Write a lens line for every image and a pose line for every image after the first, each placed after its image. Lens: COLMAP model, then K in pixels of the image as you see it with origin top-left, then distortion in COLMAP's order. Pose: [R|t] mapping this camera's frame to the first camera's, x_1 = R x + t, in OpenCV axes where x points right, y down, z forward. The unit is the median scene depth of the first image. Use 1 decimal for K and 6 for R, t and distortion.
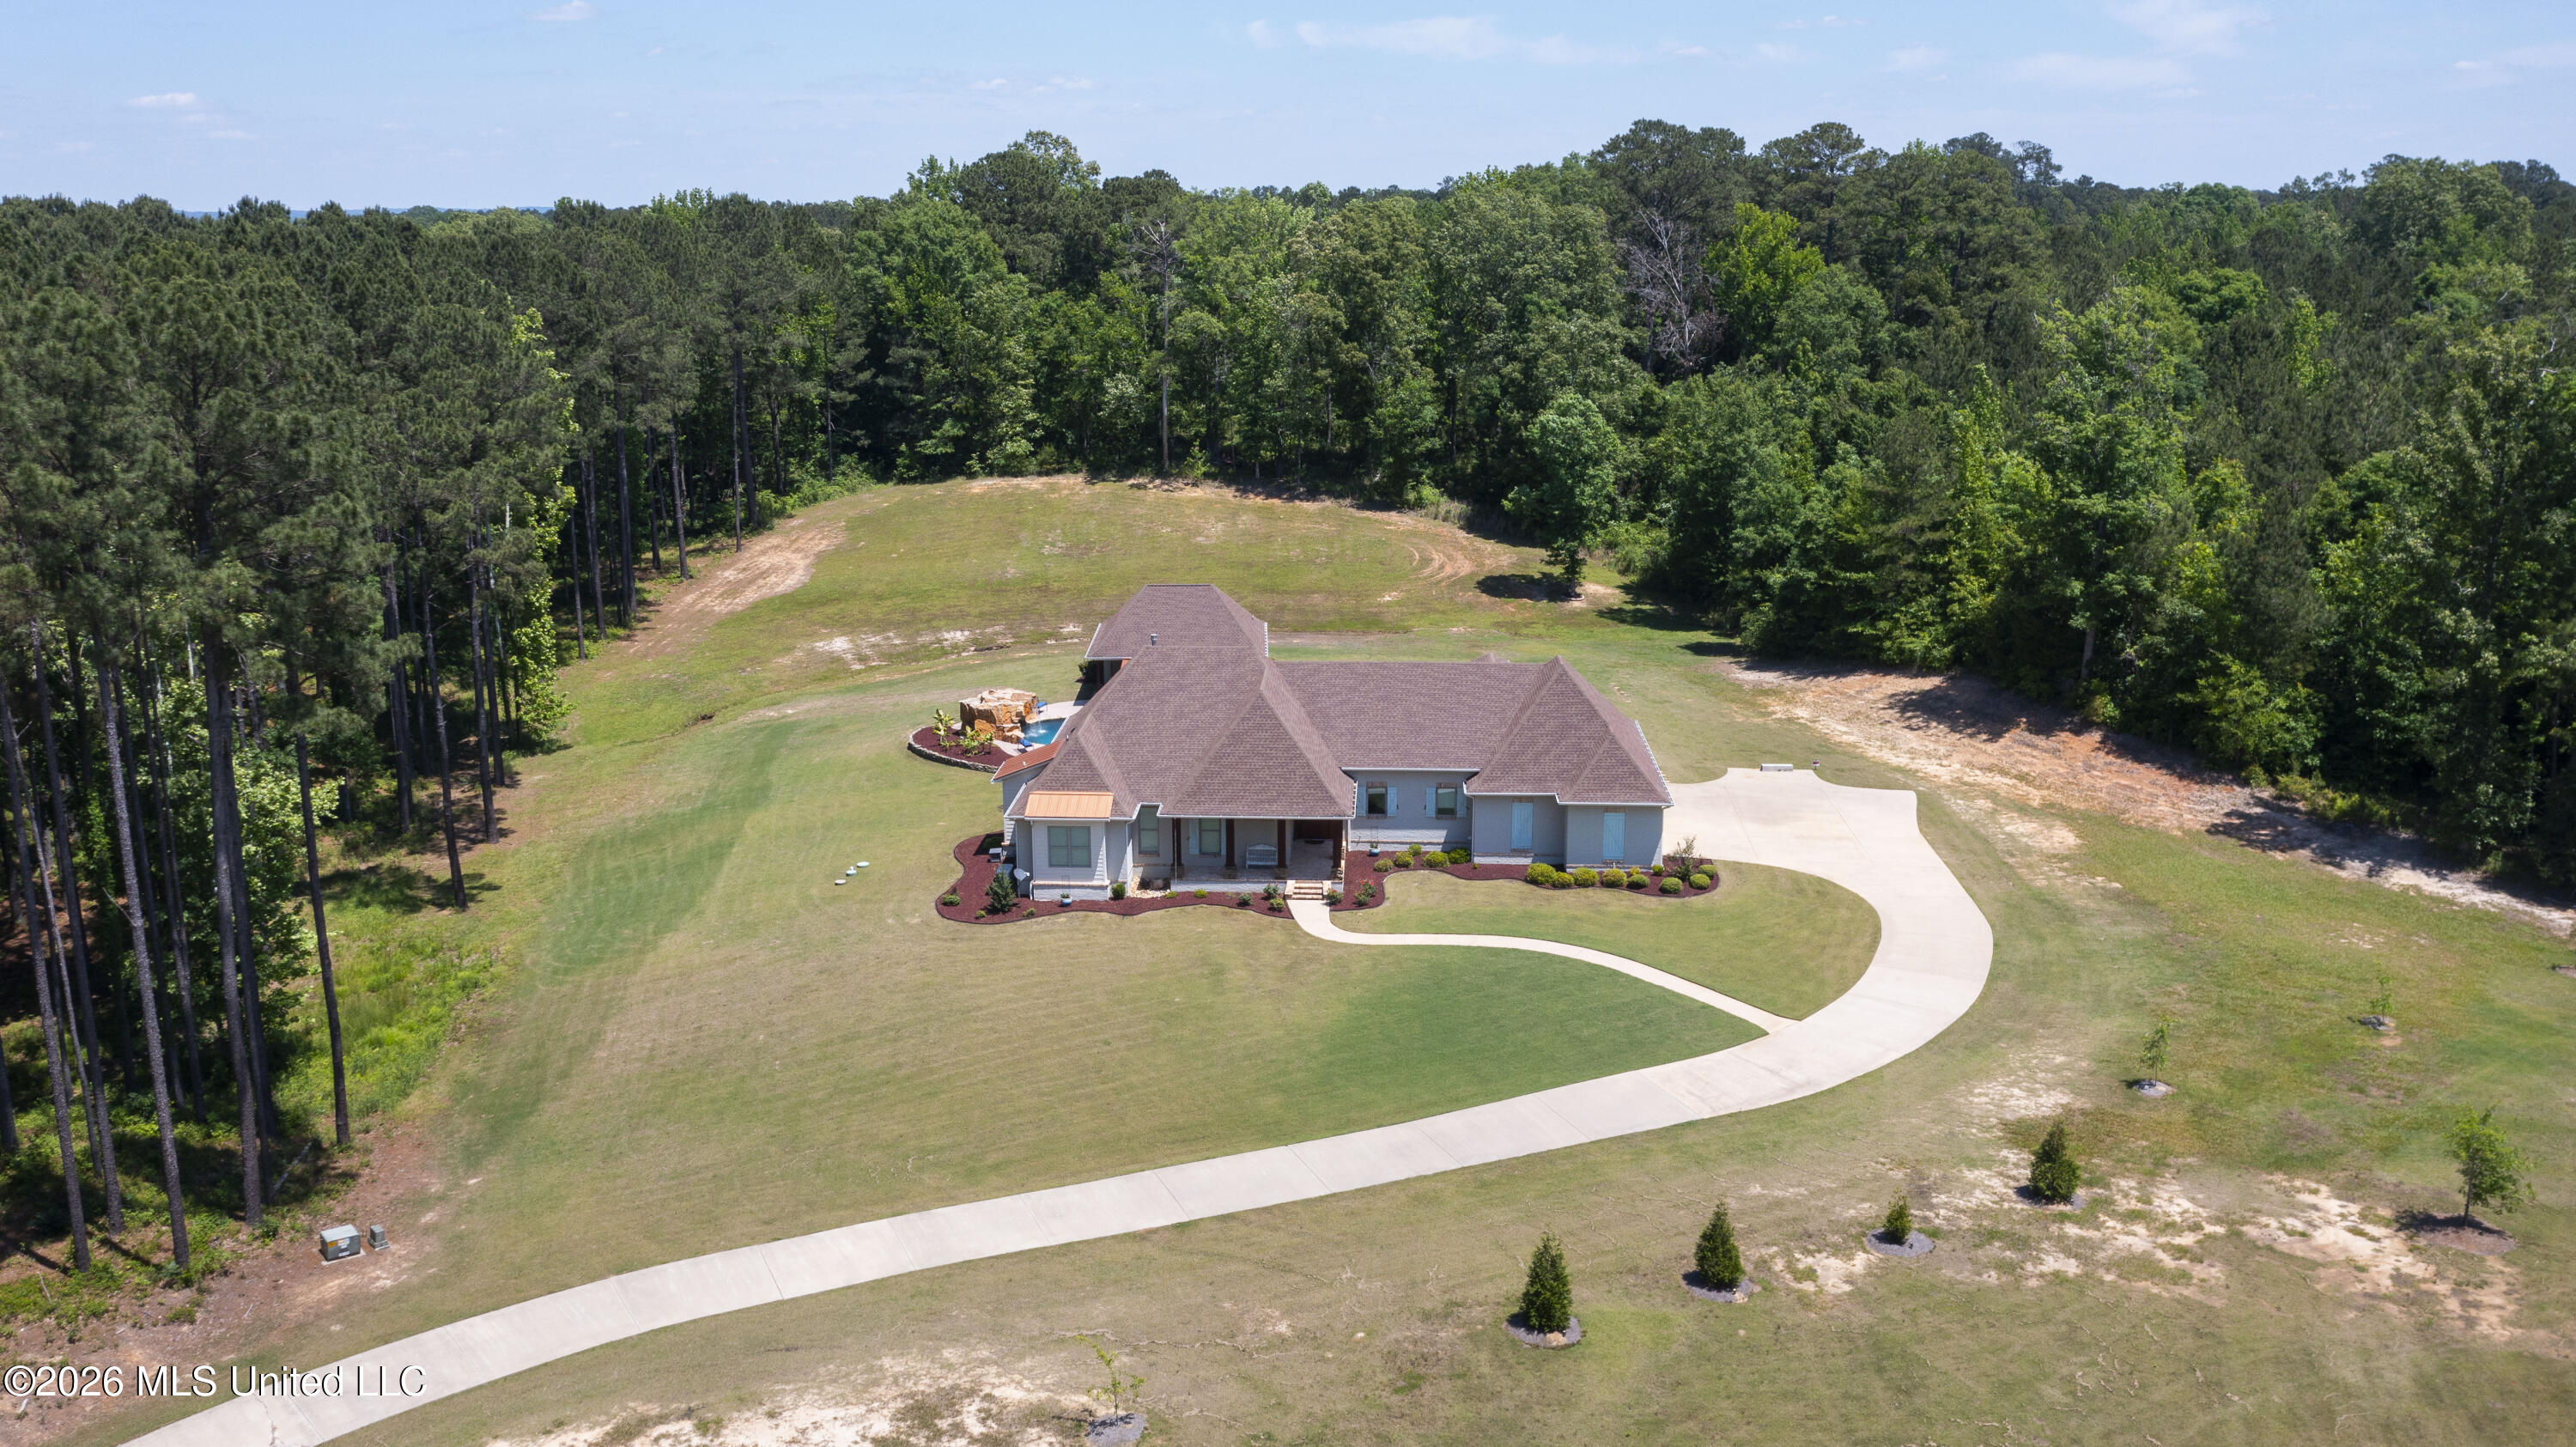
lens RADIAL K [[2198.9, 0, 1417.5], [0, 2198.9, 720.2], [0, 0, 1]] dist [0.007963, 0.002987]
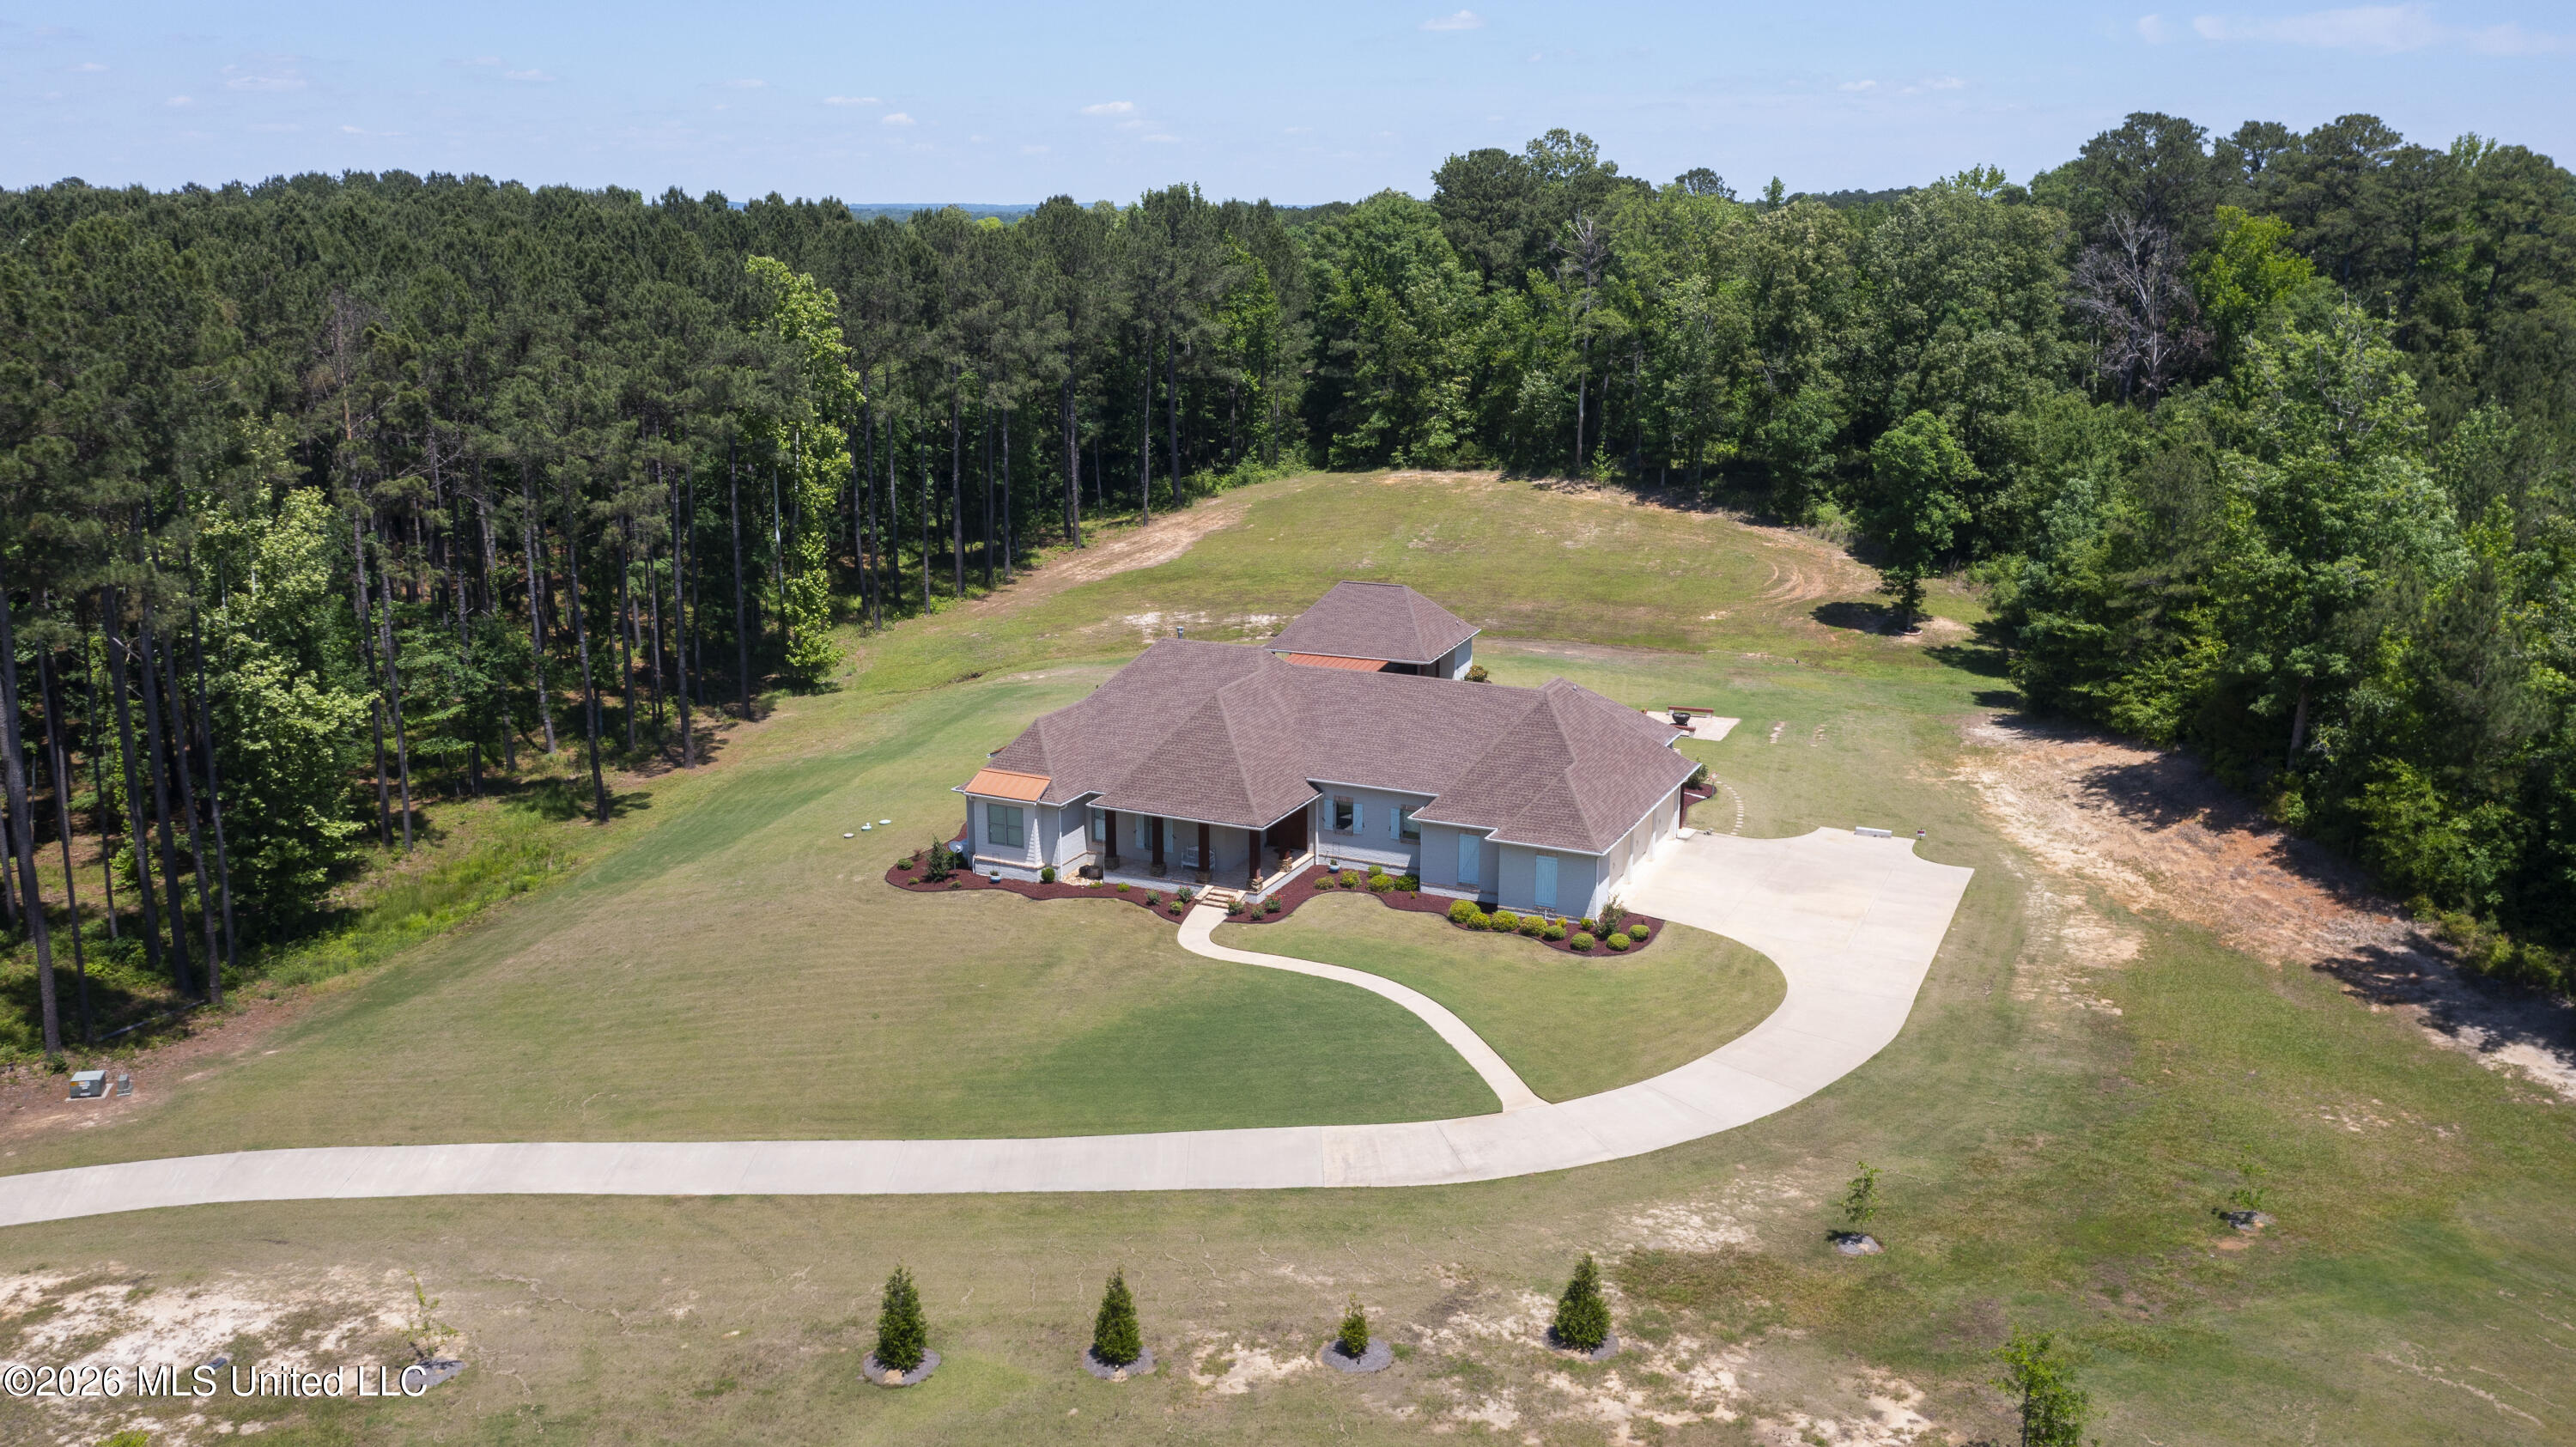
lens RADIAL K [[2198.9, 0, 1417.5], [0, 2198.9, 720.2], [0, 0, 1]] dist [0.007963, 0.002987]
pose [[0.926222, 0.094753, -0.364877, 0.330073], [-0.095000, 0.995327, 0.017319, -0.023065], [0.364813, 0.018622, 0.930895, 0.102548]]
